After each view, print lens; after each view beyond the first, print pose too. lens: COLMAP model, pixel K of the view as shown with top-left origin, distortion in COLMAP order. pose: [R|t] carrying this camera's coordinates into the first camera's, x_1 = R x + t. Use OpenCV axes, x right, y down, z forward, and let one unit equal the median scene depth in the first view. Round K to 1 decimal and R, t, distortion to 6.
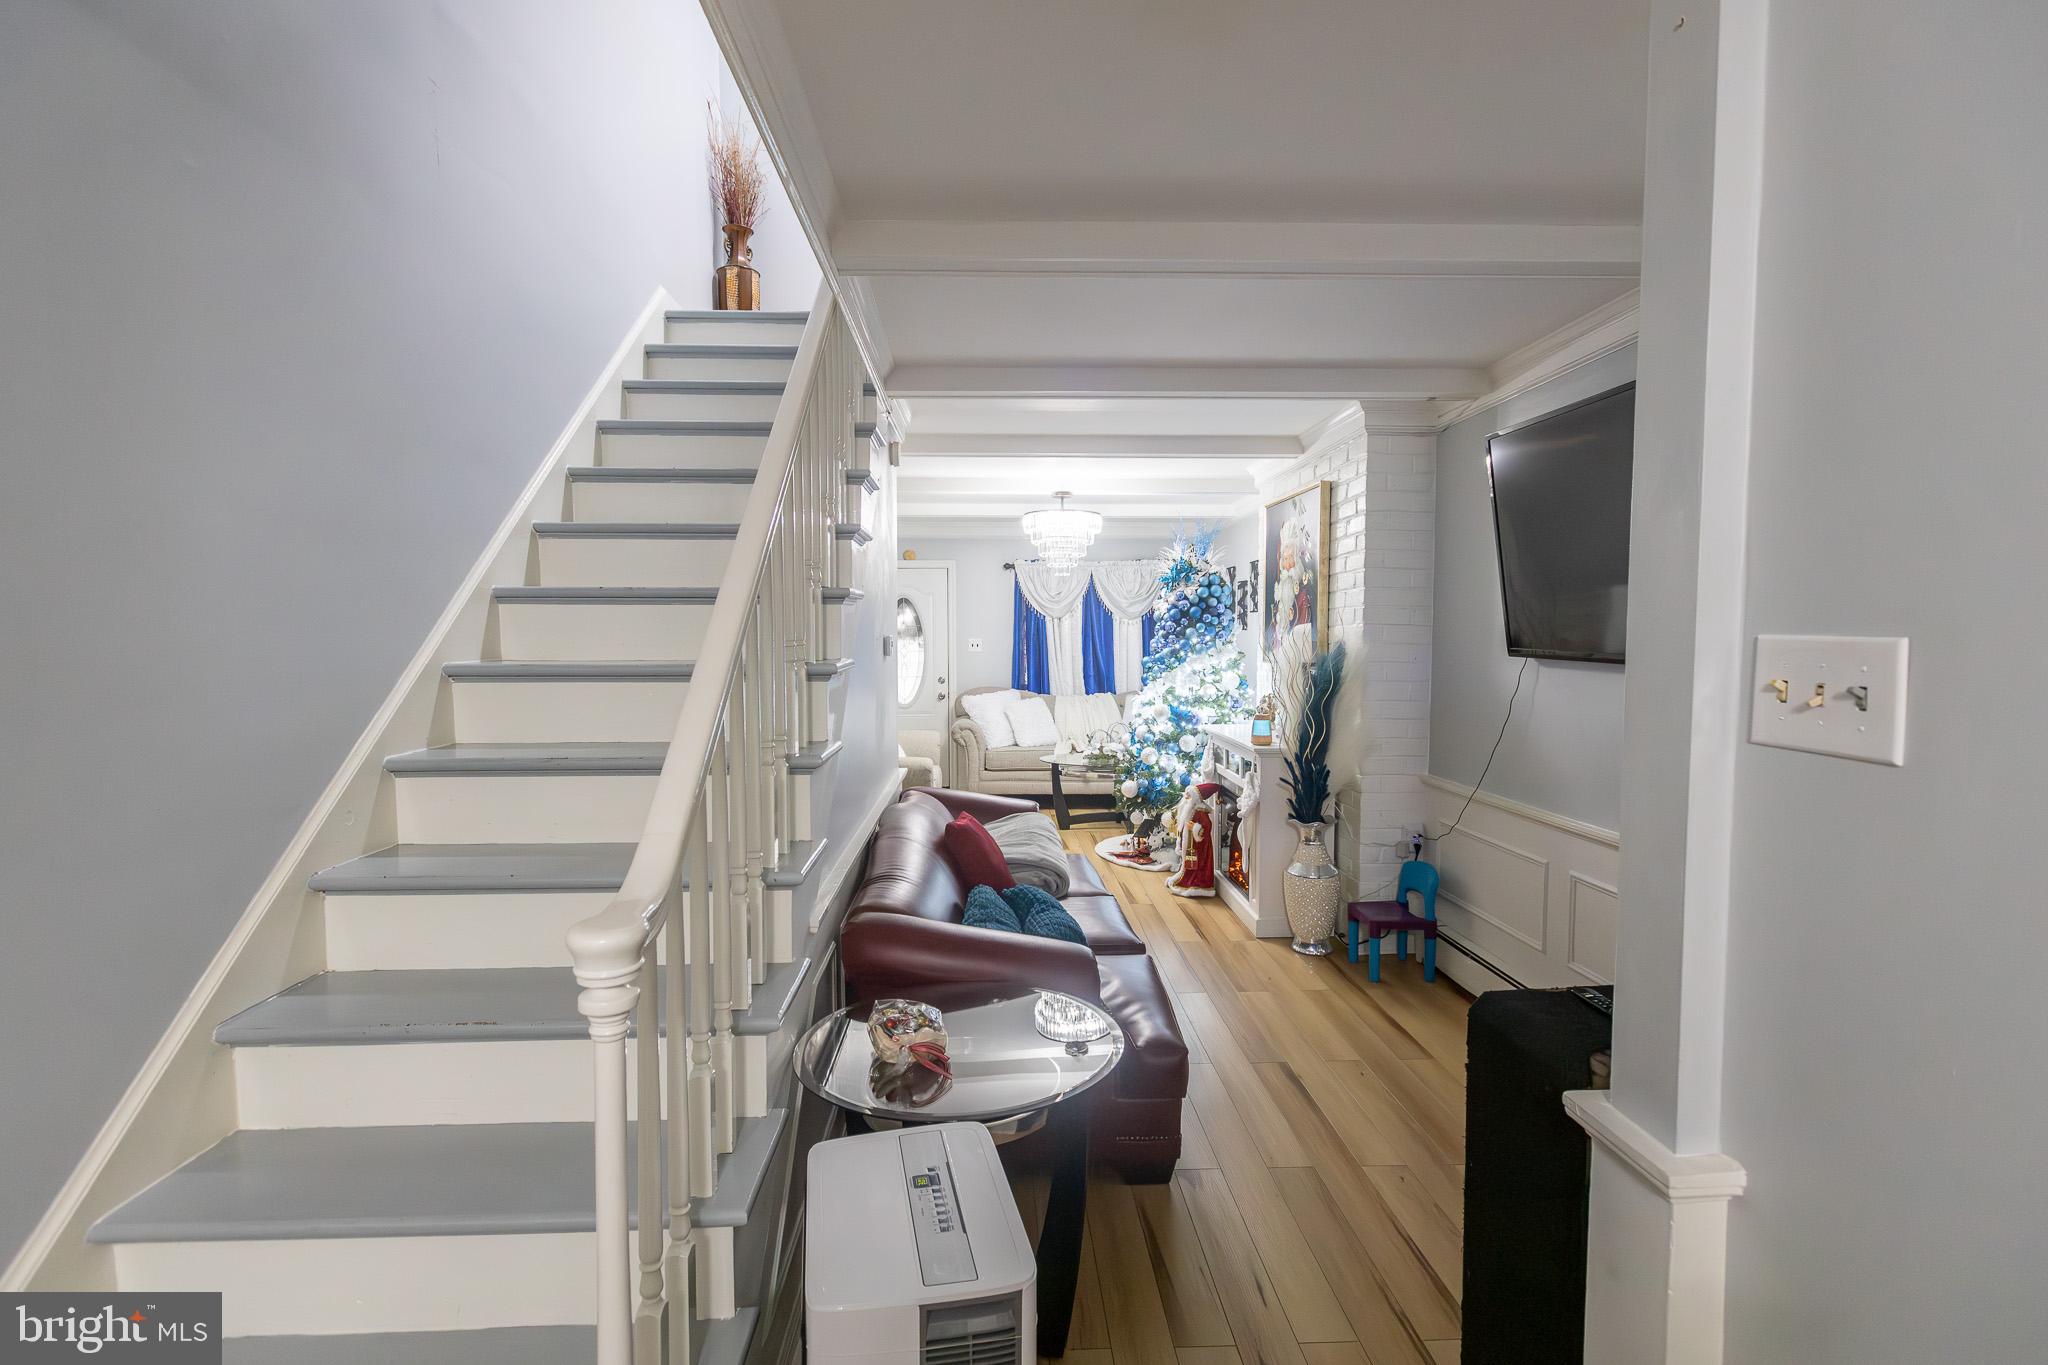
lens RADIAL K [[905.0, 0, 1016.2], [0, 905.0, 685.2], [0, 0, 1]] dist [0.000300, 0.000925]
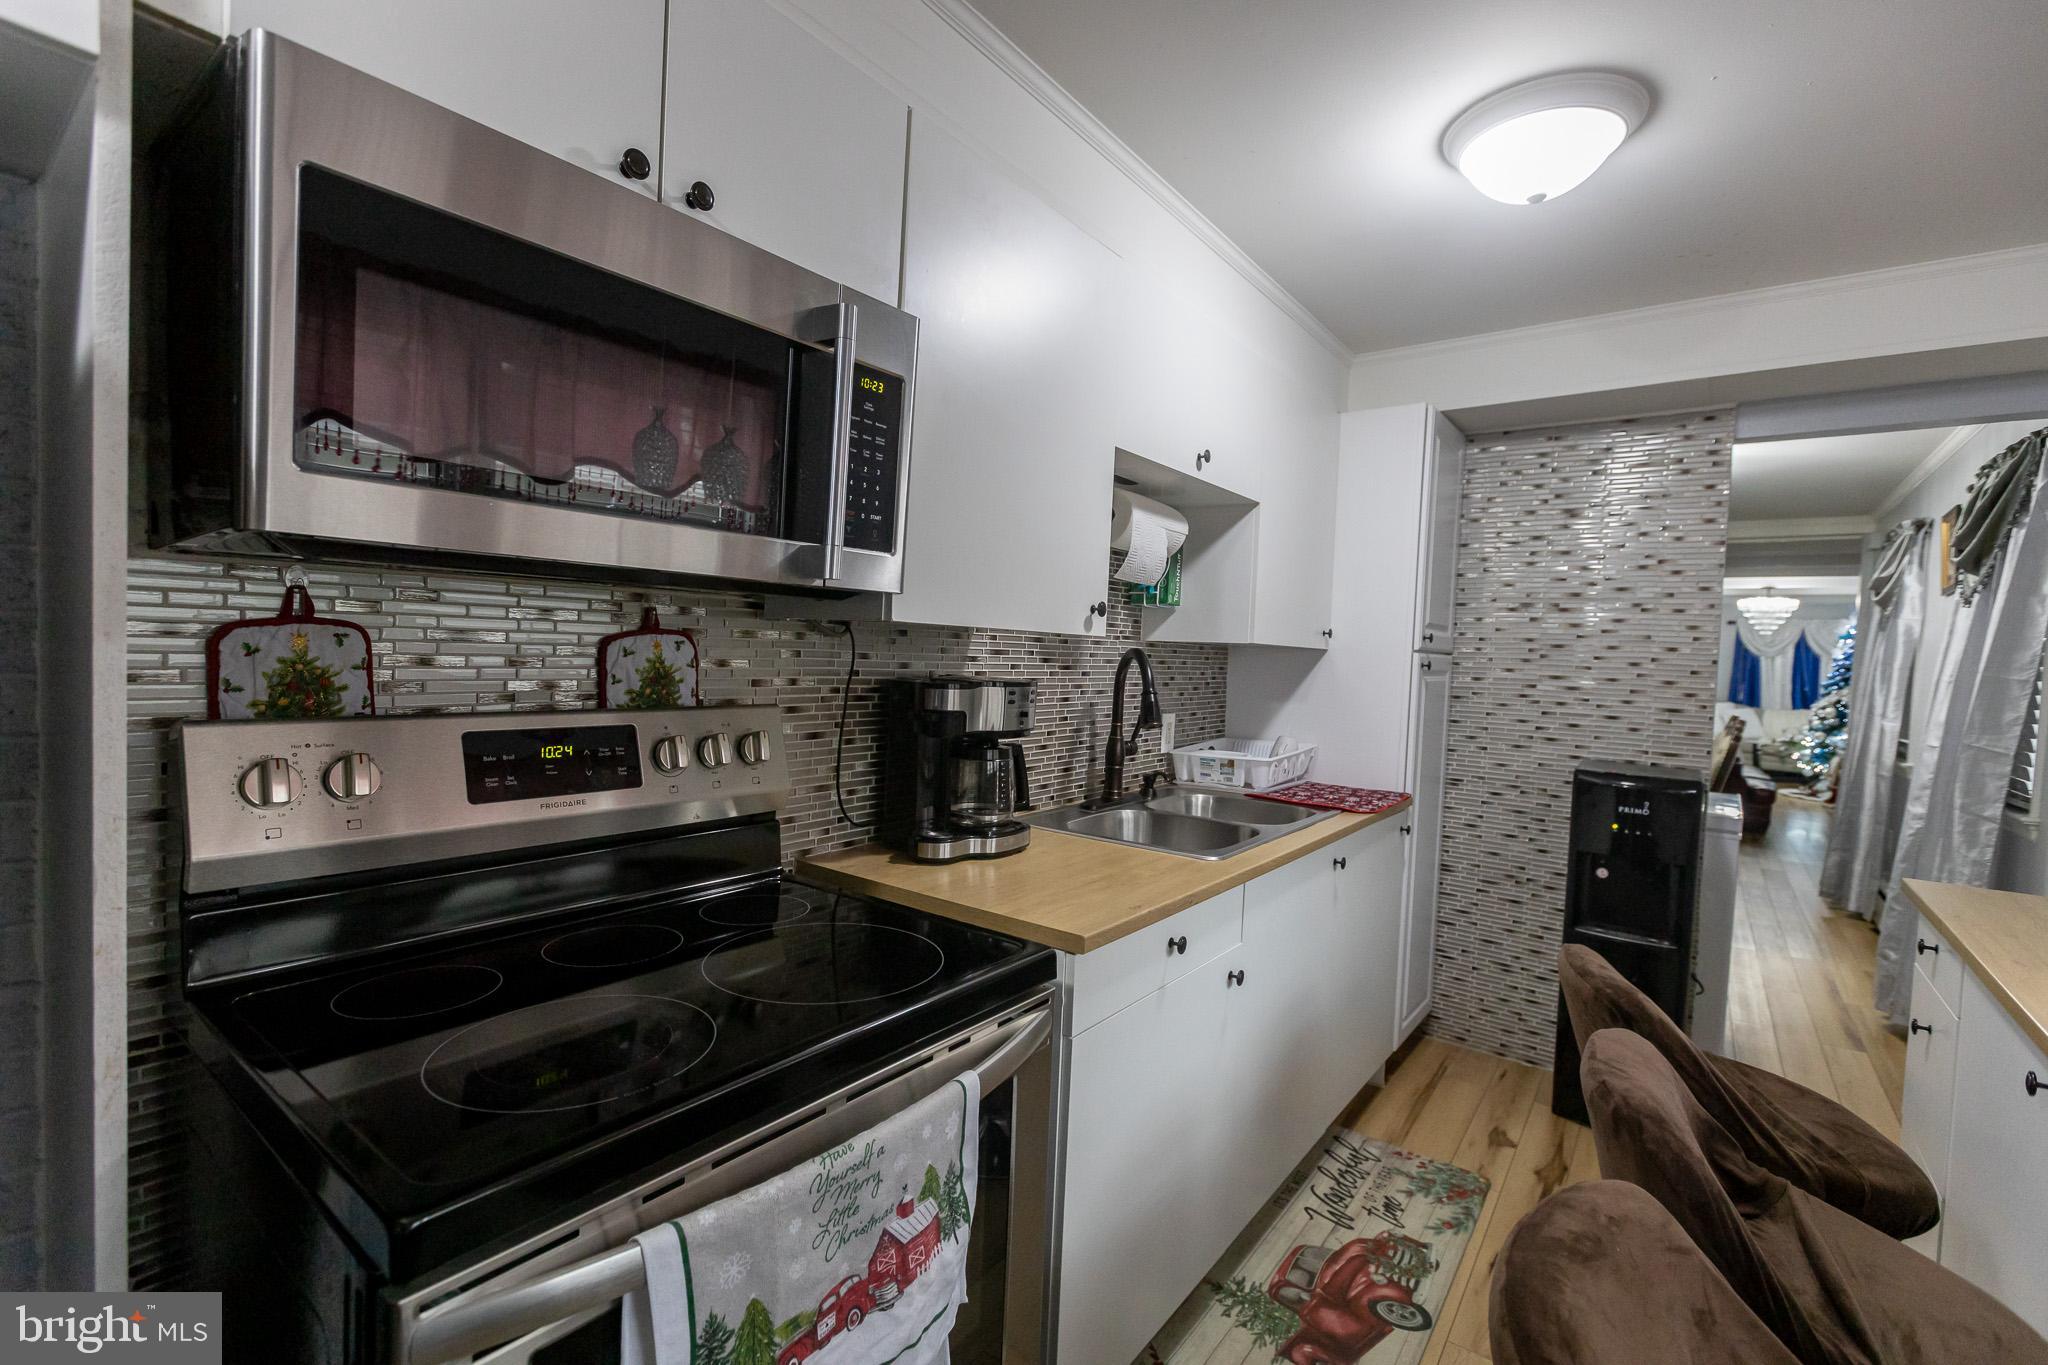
lens RADIAL K [[905.0, 0, 1016.4], [0, 905.0, 690.0], [0, 0, 1]] dist [0.000300, 0.000925]
pose [[0.764035, 0.059963, -0.642382, 0.072815], [-0.075416, 0.997146, 0.003380, 0.086889], [0.640752, 0.045863, 0.766377, -1.199684]]
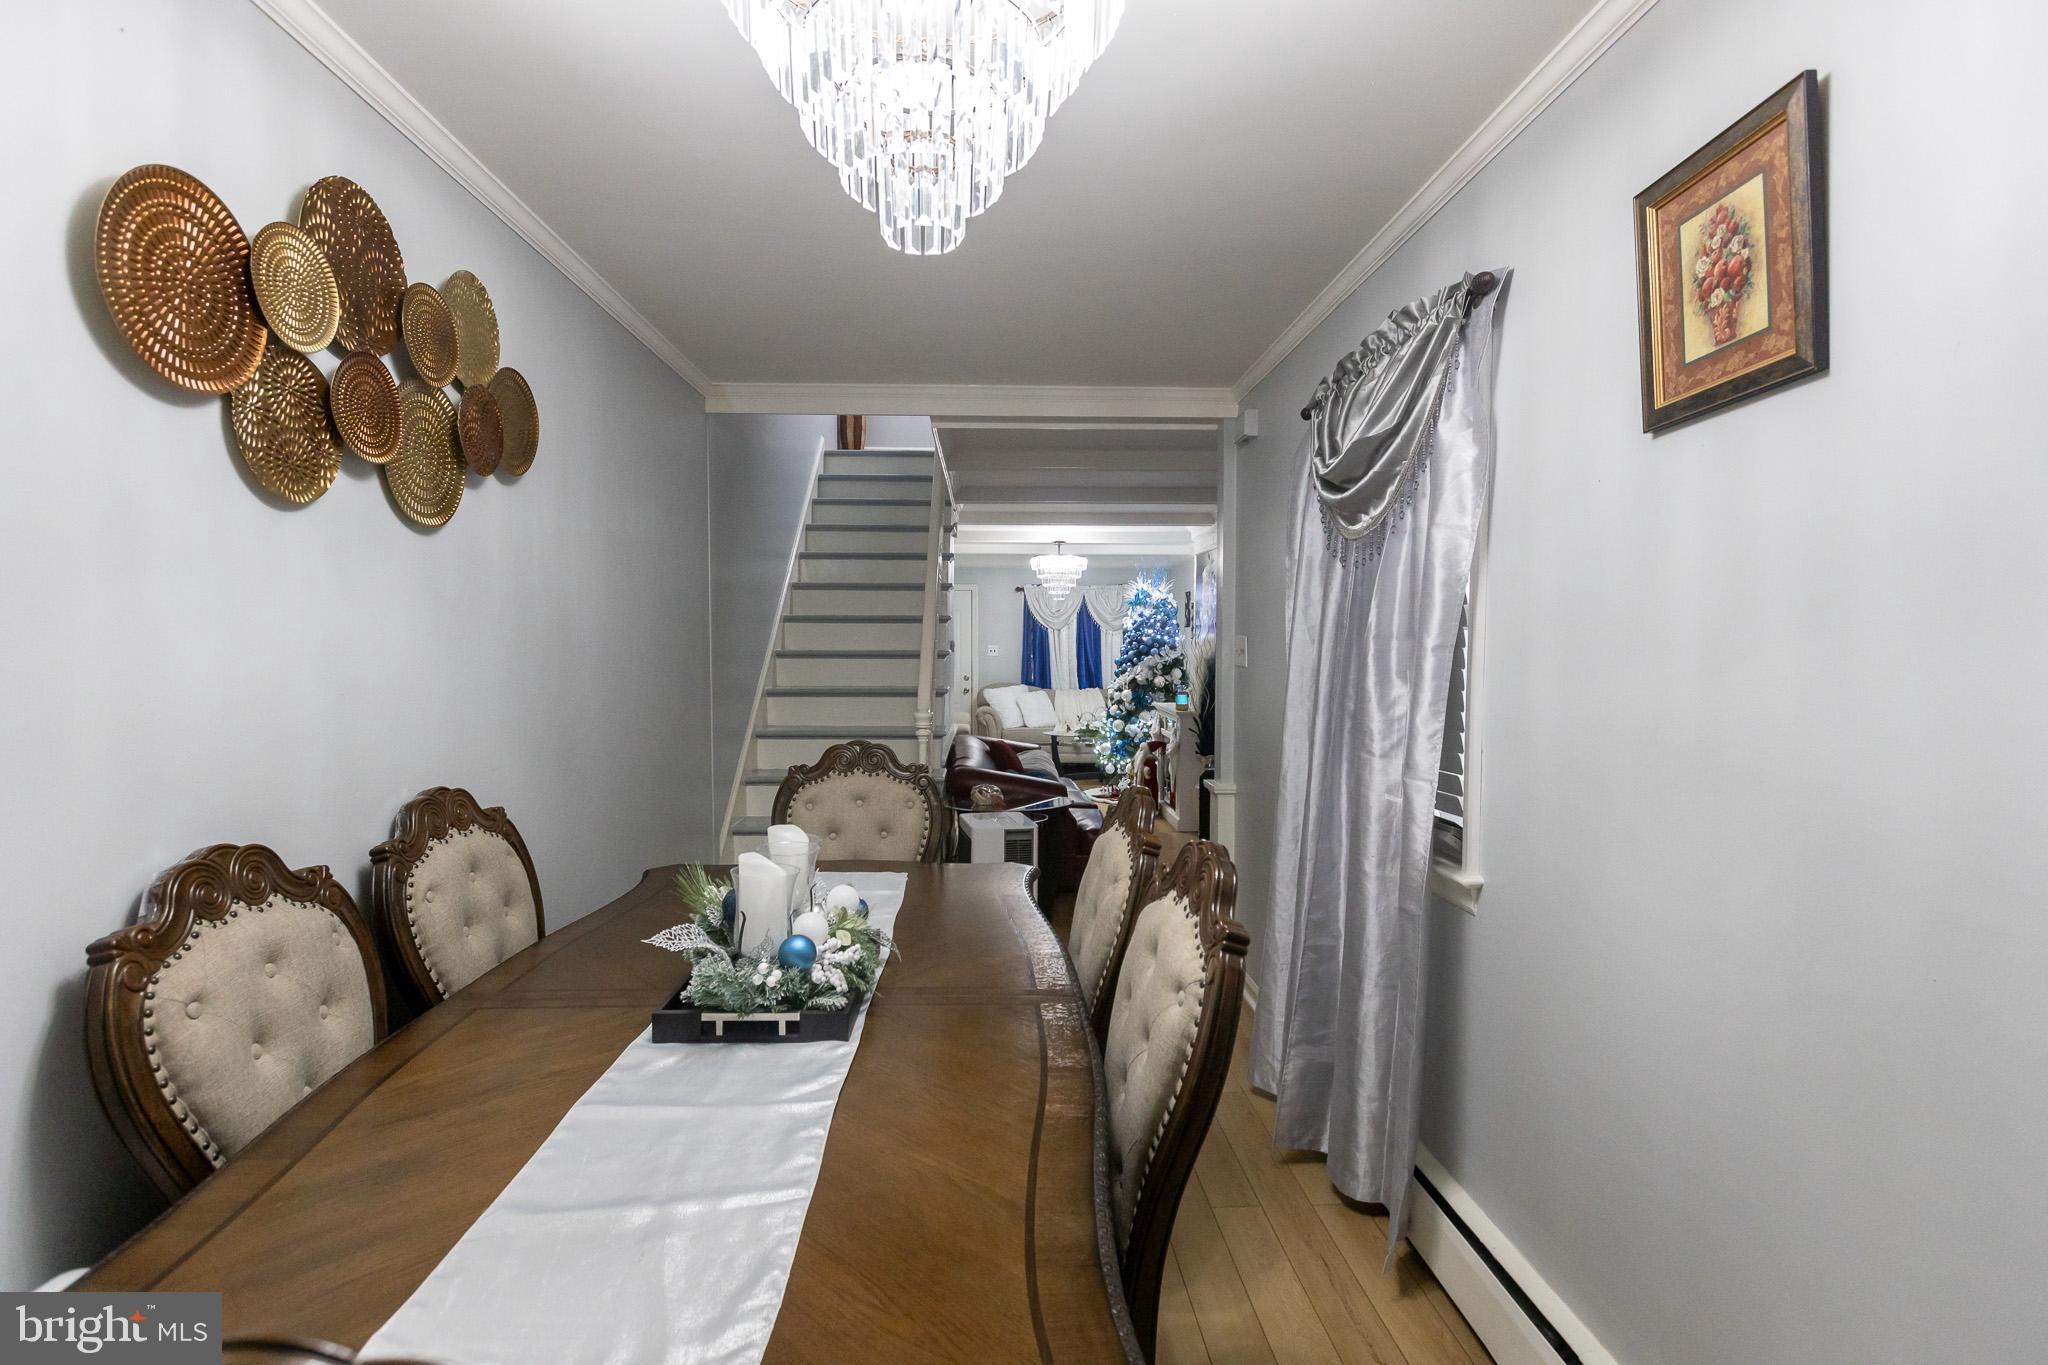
lens RADIAL K [[905.0, 0, 1021.4], [0, 905.0, 685.7], [0, 0, 1]] dist [0.000300, 0.000925]
pose [[0.999996, 0.002703, -0.000066, -0.006380], [-0.002703, 0.999928, -0.011730, 0.026646], [0.000035, 0.011730, 0.999931, -0.367994]]
